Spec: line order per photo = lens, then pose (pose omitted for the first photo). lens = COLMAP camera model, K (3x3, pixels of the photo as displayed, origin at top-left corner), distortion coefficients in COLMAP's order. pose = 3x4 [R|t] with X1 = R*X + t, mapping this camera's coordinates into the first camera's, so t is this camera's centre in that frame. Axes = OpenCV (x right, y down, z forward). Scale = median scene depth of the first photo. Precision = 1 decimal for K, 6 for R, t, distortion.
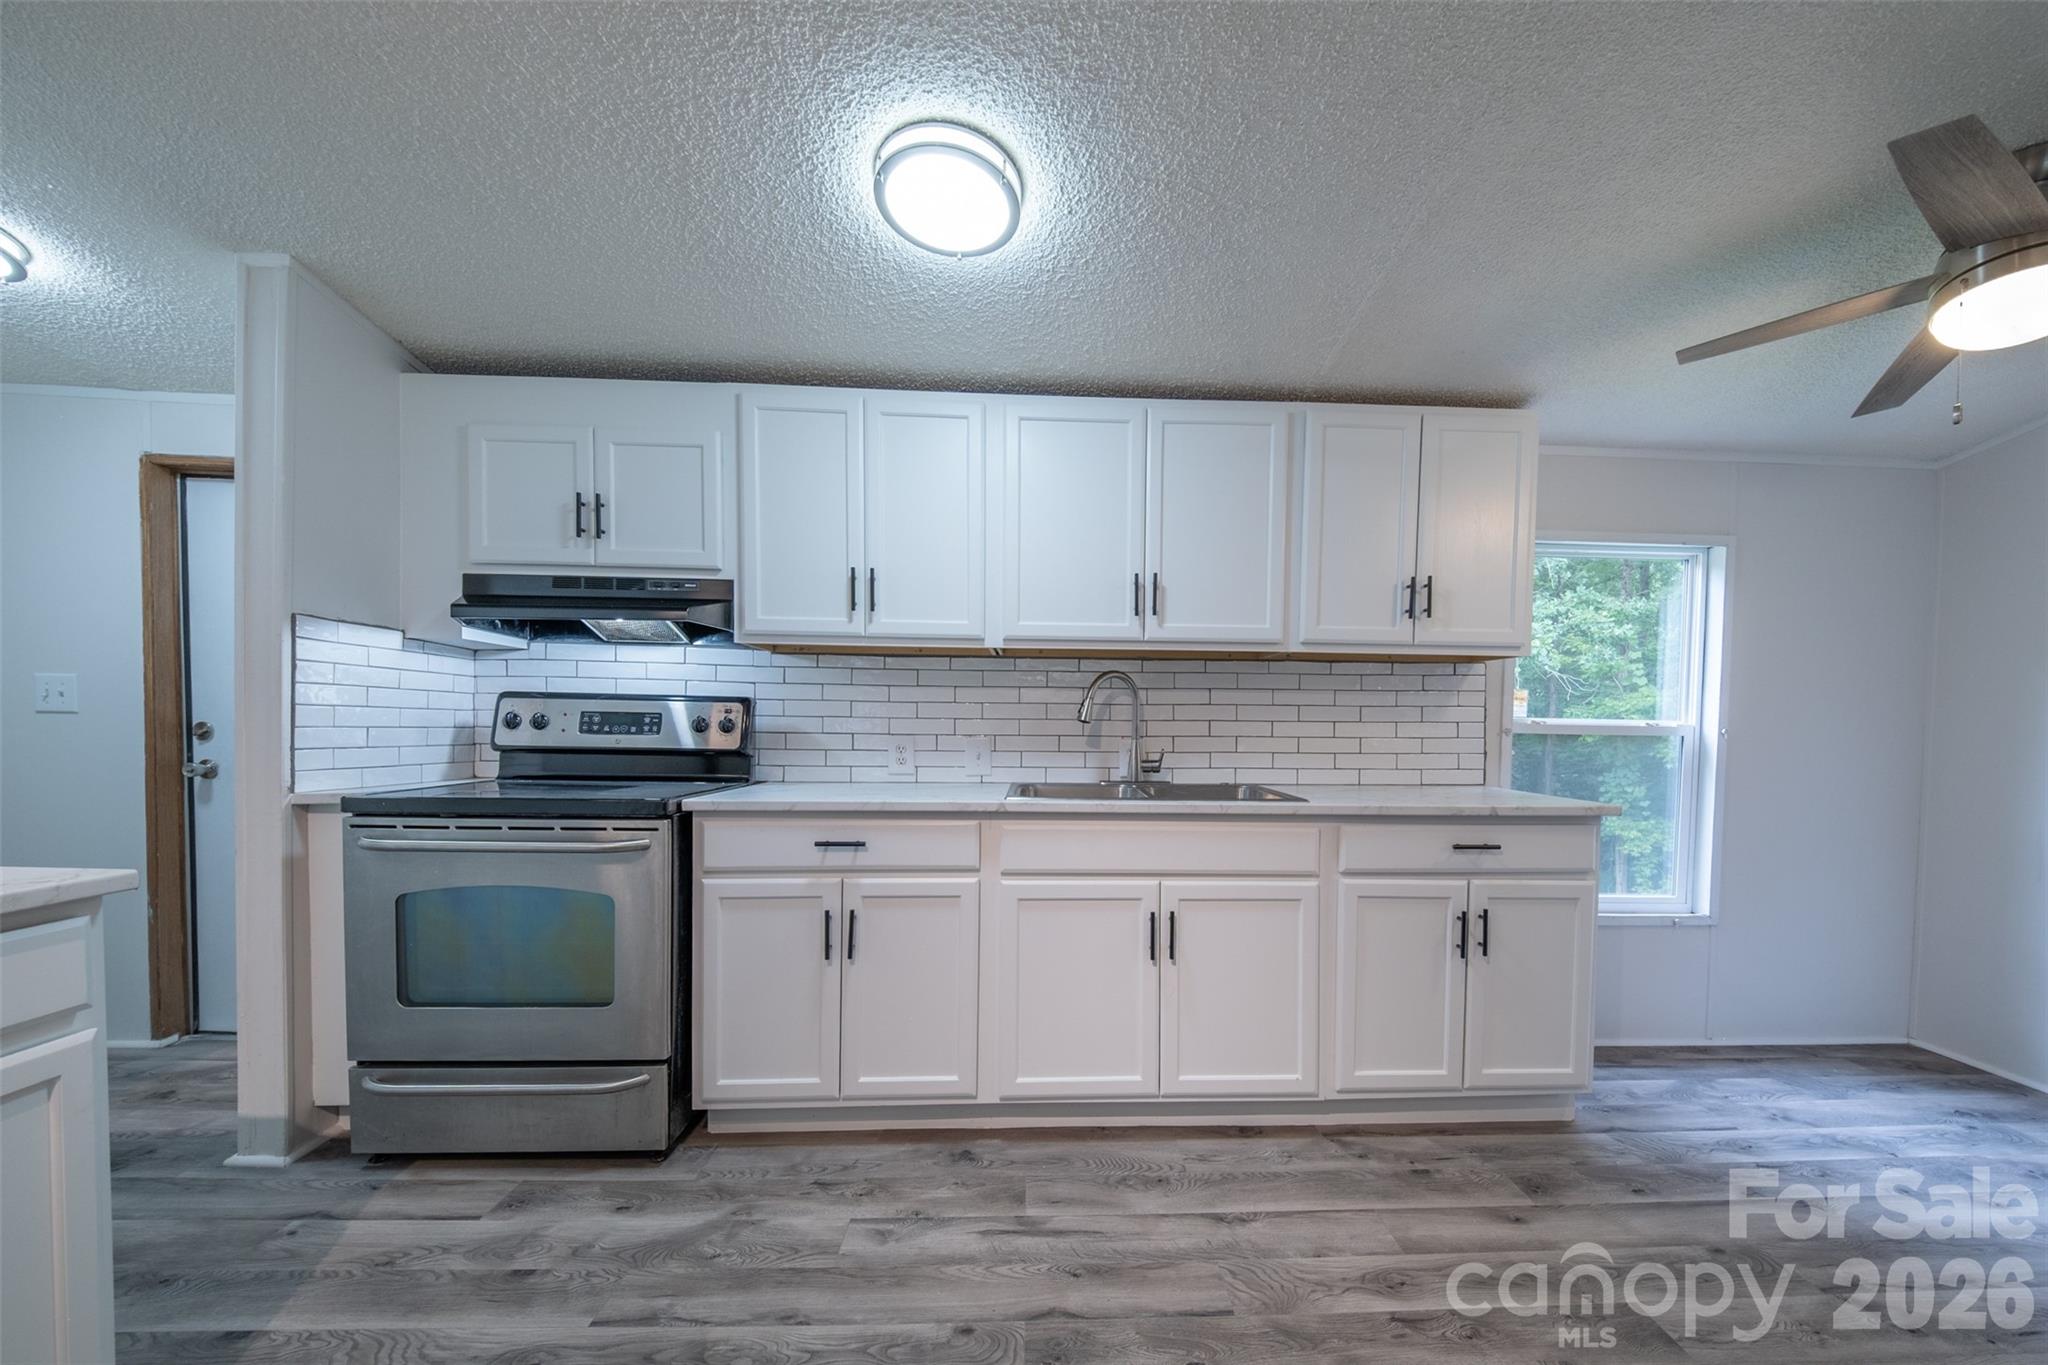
lens RADIAL K [[800.8, 0, 1051.3], [0, 800.8, 747.5], [0, 0, 1]] dist [0.014163, -0.011852]
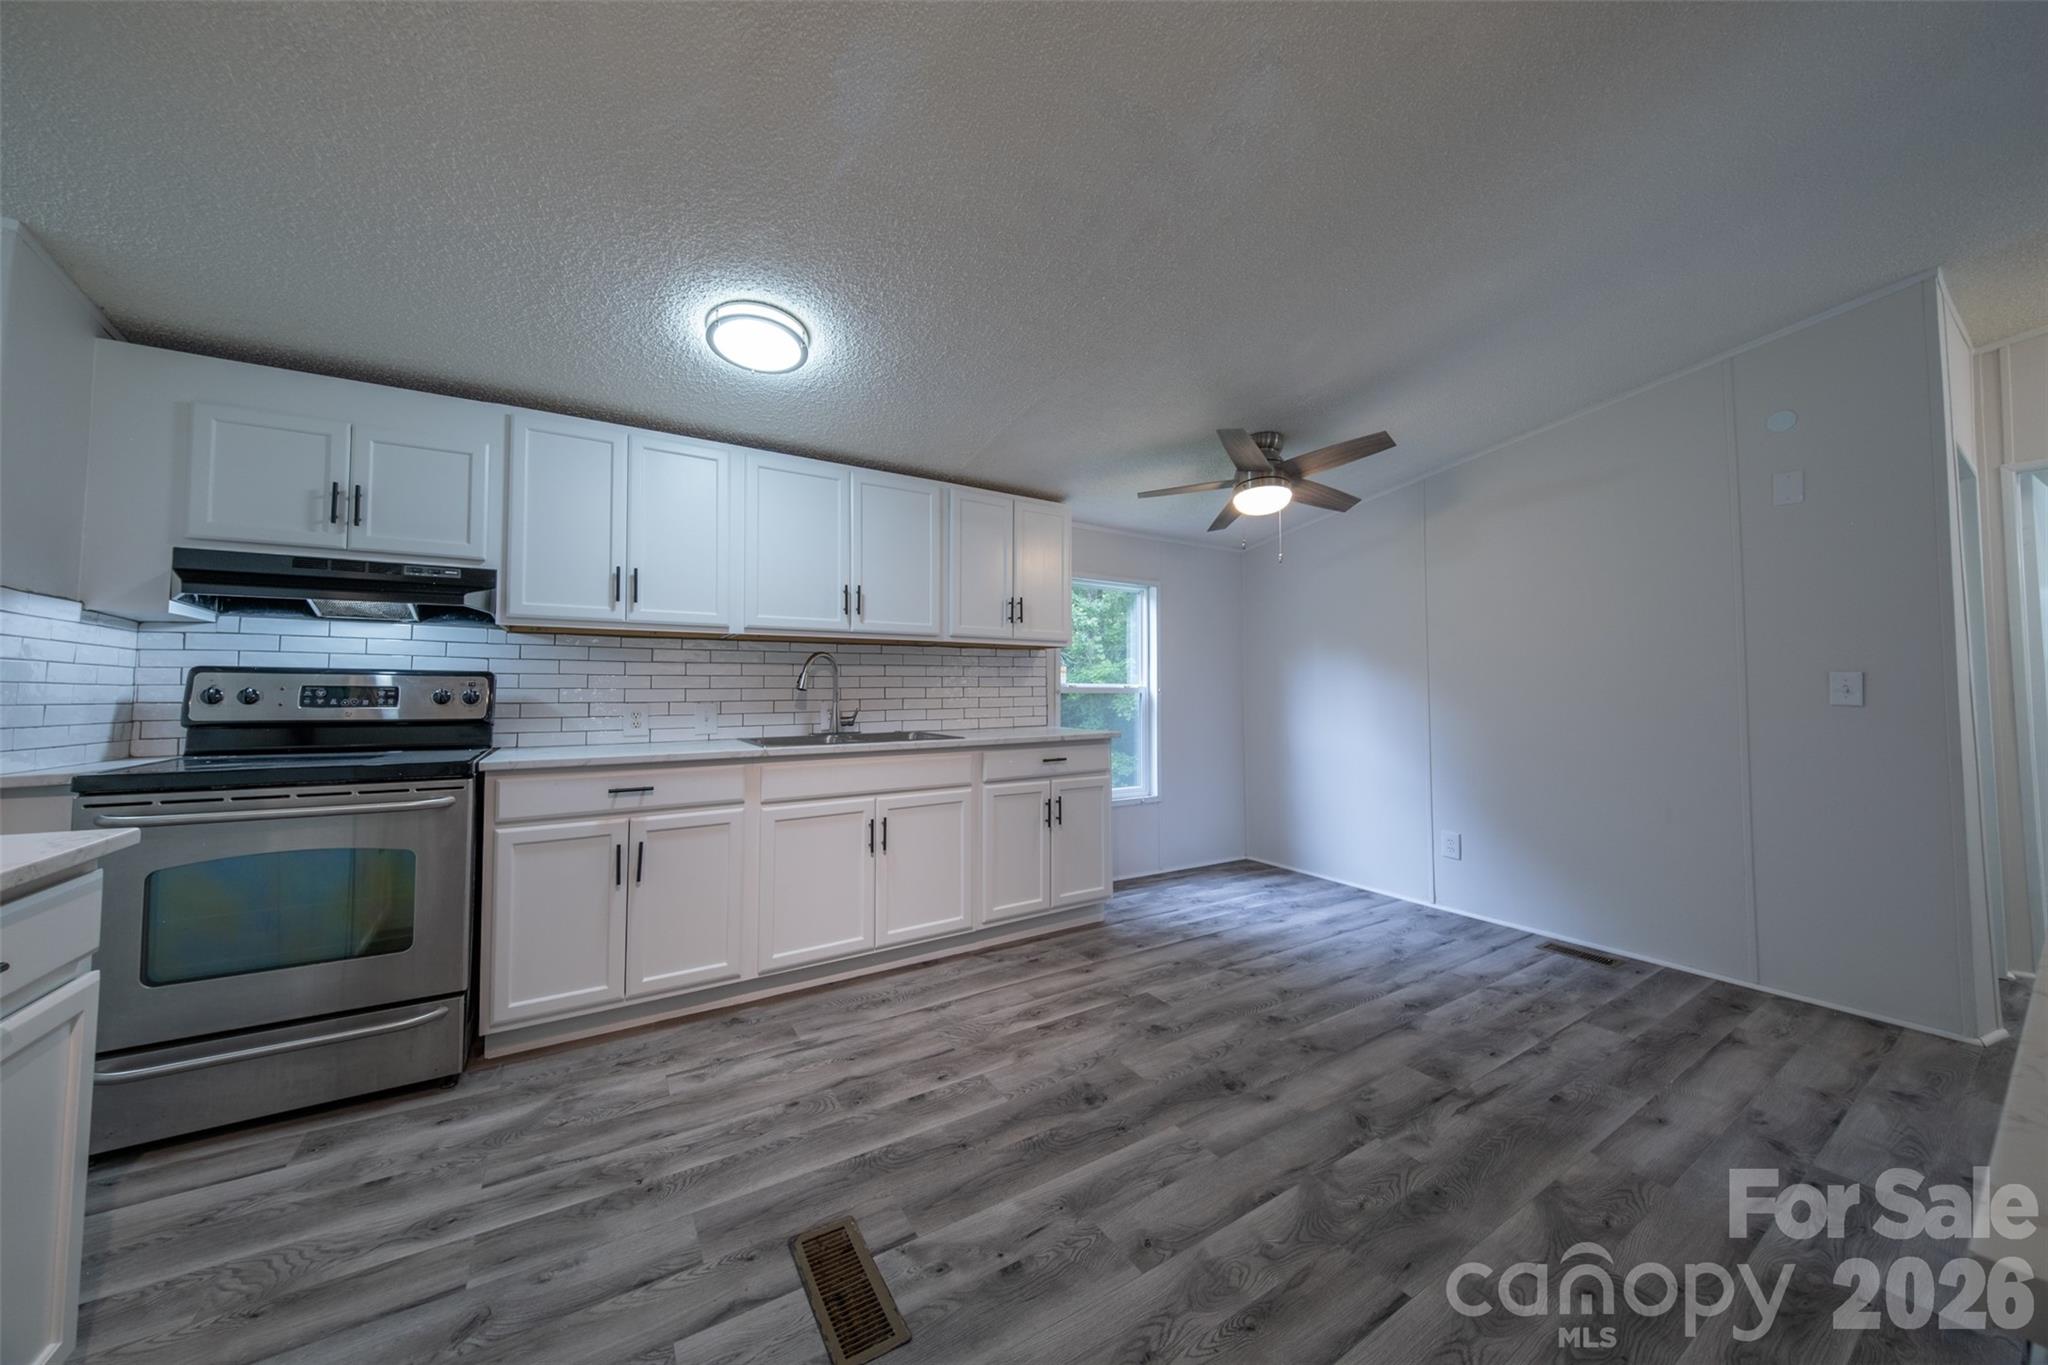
lens RADIAL K [[719.5, 0, 1008.9], [0, 719.5, 665.3], [0, 0, 1]] dist [0.011572, -0.010610]
pose [[0.872131, 0.003172, 0.489262, -0.264078], [0.027848, 0.998036, -0.056110, 0.005839], [-0.488479, 0.062560, 0.870330, -0.252286]]
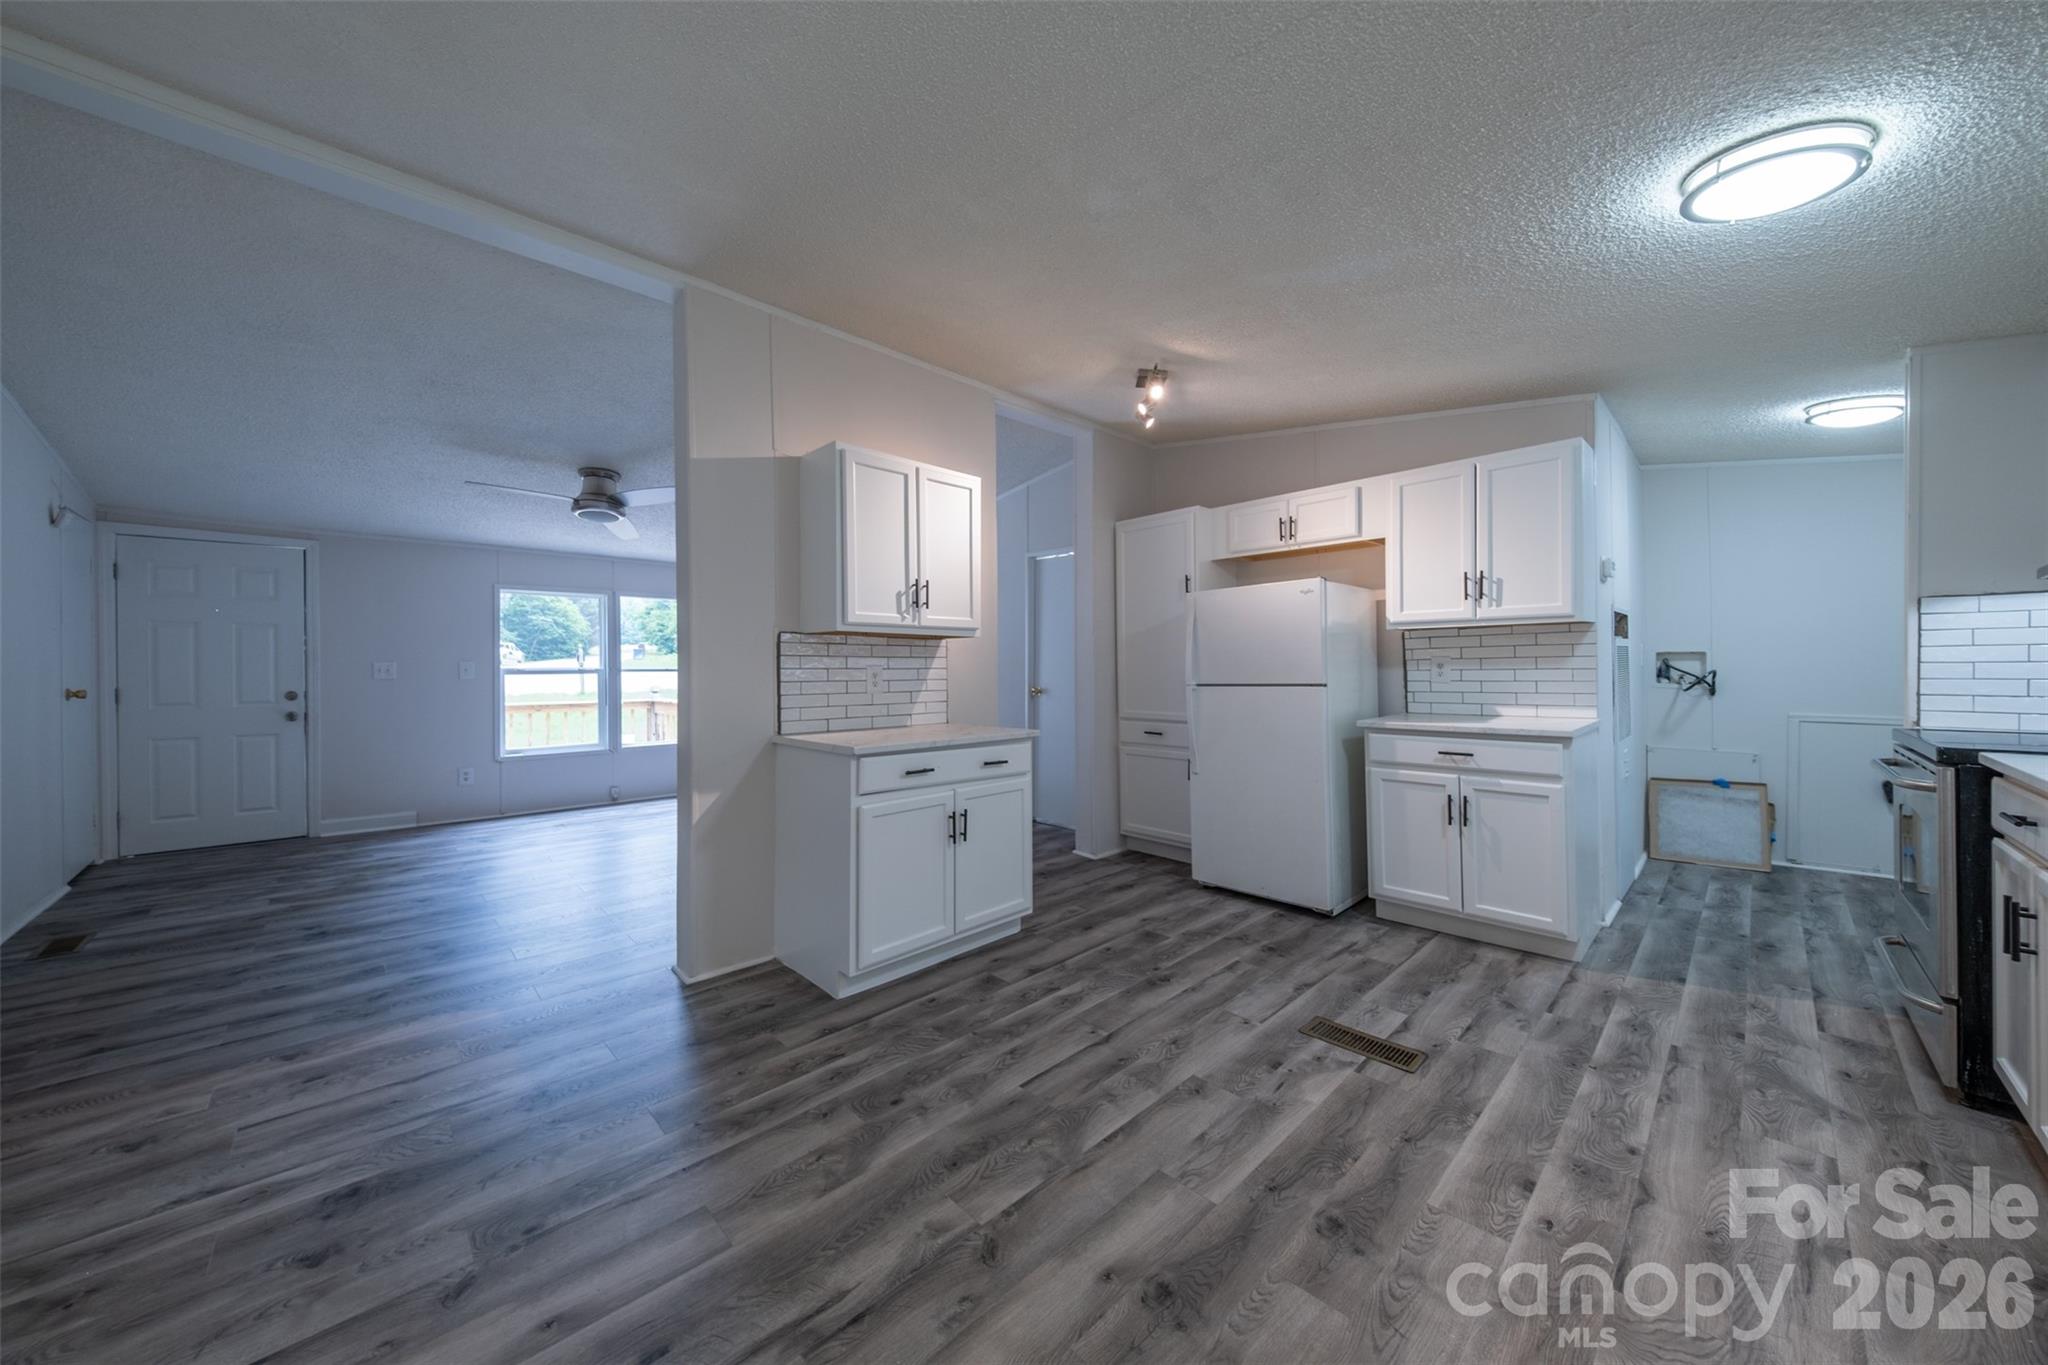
lens RADIAL K [[705.2, 0, 1027.8], [0, 705.2, 667.4], [0, 0, 1]] dist [0.020102, -0.009323]
pose [[-0.746935, -0.012349, -0.664782, 0.875886], [-0.023504, 0.999693, 0.007839, -0.015669], [0.664481, 0.021480, -0.746996, 0.763943]]
